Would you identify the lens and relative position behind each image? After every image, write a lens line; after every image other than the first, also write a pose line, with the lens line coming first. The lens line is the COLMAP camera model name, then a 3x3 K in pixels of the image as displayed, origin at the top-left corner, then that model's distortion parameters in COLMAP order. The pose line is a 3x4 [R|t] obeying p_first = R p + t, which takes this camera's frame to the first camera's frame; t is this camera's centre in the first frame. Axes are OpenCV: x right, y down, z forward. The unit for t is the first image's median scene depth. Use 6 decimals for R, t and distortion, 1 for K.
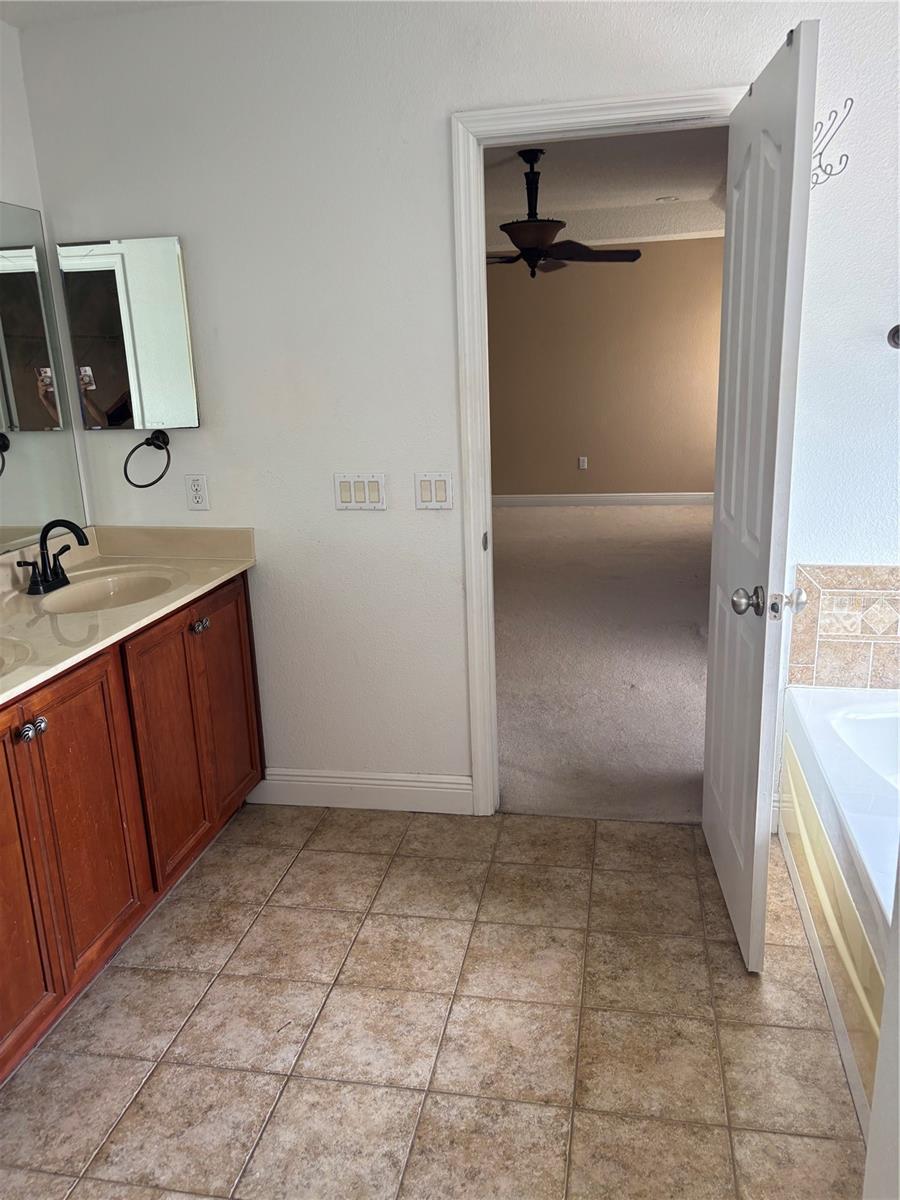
lens RADIAL K [[902.5, 0, 452.5], [0, 902.5, 601.0], [0, 0, 1]] dist [0.005954, 0.002543]
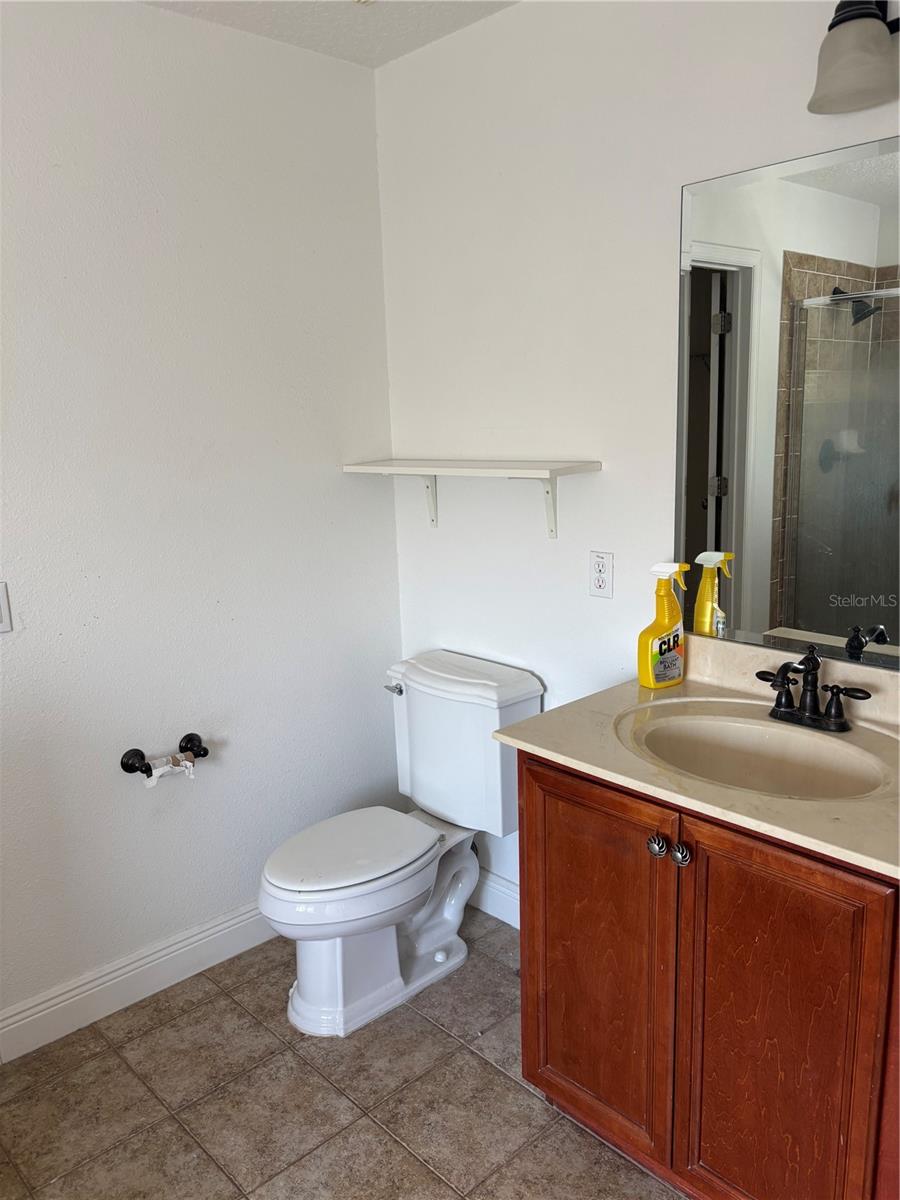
lens RADIAL K [[902.5, 0, 449.5], [0, 902.5, 602.4], [0, 0, 1]] dist [0.005954, 0.002543]
pose [[-0.583118, 0.215148, -0.783380, 0.217236], [-0.156476, 0.916492, 0.368180, -0.305435], [0.797175, 0.337273, -0.500758, 1.106503]]
